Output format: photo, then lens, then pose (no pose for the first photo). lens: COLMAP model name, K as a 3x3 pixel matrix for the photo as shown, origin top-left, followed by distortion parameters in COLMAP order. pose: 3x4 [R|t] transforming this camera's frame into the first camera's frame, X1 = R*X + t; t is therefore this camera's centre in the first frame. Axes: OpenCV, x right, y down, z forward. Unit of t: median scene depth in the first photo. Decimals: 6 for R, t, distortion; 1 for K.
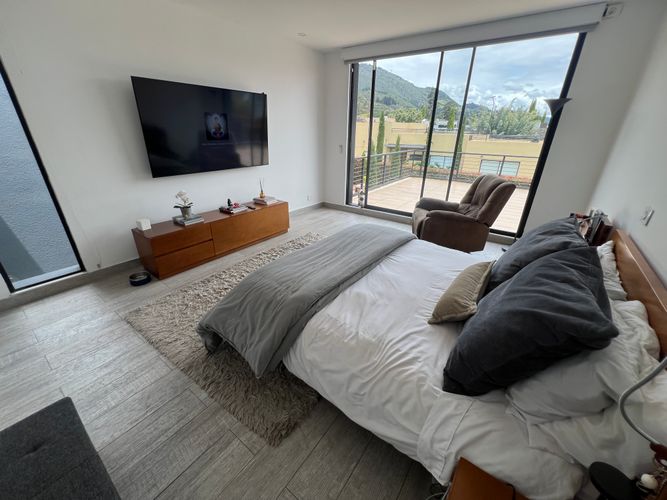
lens RADIAL K [[268.3, 0, 332.2], [0, 268.3, 248.9], [0, 0, 1]] dist [-0.001537, 0.000178]
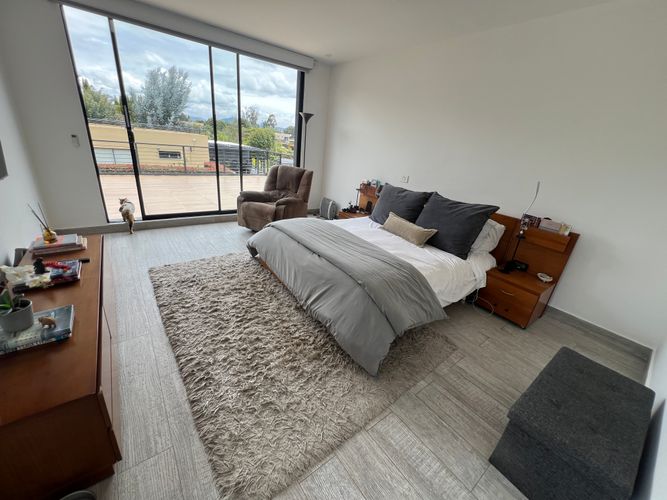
lens RADIAL K [[268.3, 0, 335.2], [0, 268.3, 248.6], [0, 0, 1]] dist [-0.001537, 0.000178]
pose [[0.281784, -0.344345, 0.895558, -0.756553], [0.301166, 0.917951, 0.258194, -0.197771], [-0.910987, 0.196957, 0.362369, 0.446675]]
